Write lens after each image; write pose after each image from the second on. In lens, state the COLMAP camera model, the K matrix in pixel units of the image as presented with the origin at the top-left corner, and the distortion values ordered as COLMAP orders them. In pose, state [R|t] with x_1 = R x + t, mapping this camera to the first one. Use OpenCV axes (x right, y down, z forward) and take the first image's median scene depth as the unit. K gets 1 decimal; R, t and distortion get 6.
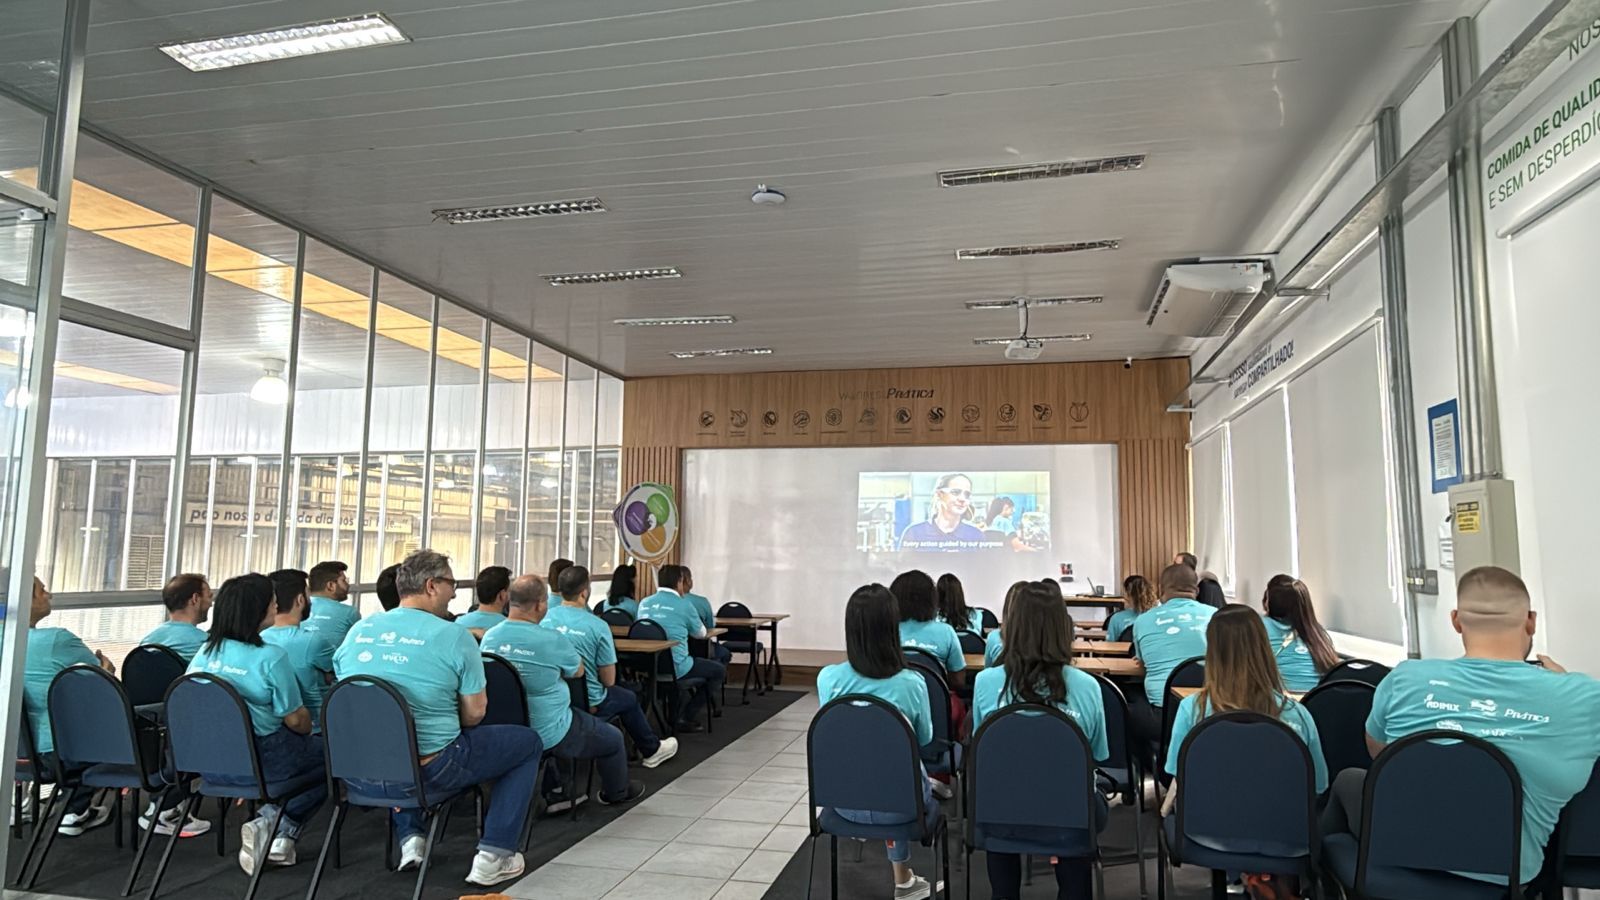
lens RADIAL K [[959.3, 0, 810.5], [0, 959.3, 457.8], [0, 0, 1]] dist [0.004193, 0.000086]
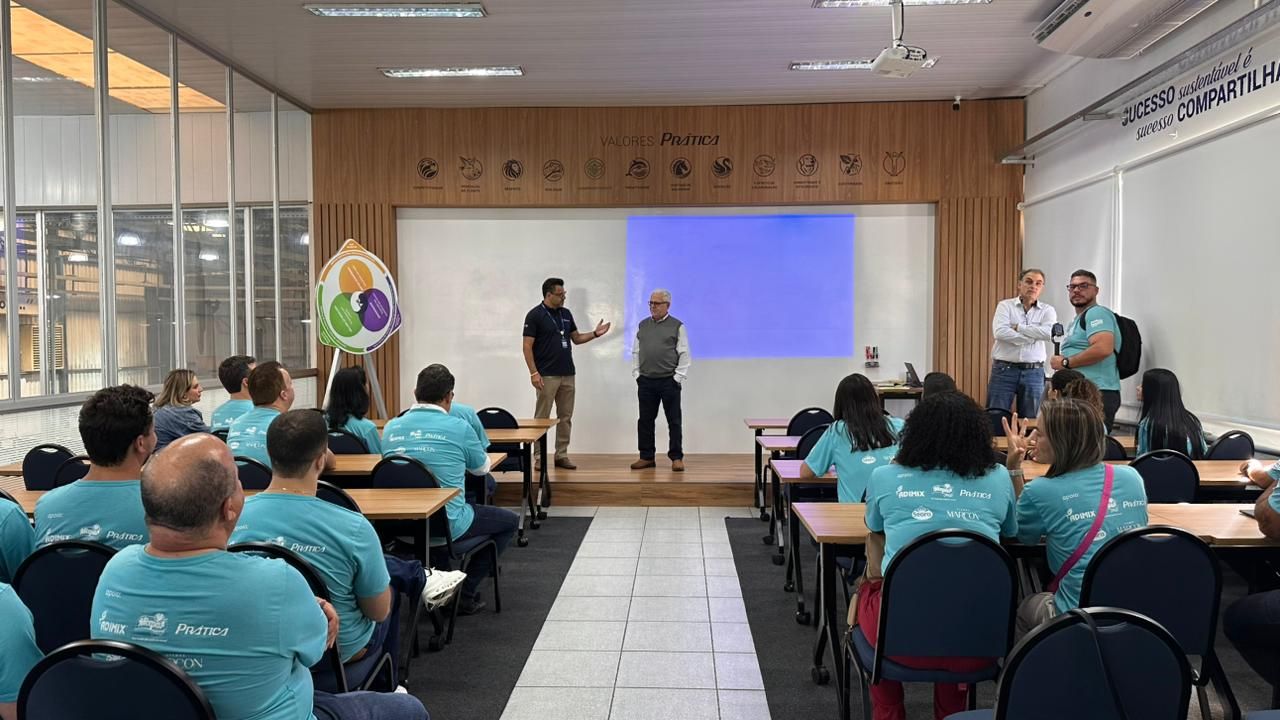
lens RADIAL K [[908.2, 0, 642.2], [0, 908.2, 367.3], [0, 0, 1]] dist [0.081067, -0.000547]
pose [[0.985203, -0.020582, 0.170148, -0.070249], [-0.003779, 0.989913, 0.141628, 0.013900], [-0.171347, -0.140175, 0.975188, 0.233932]]
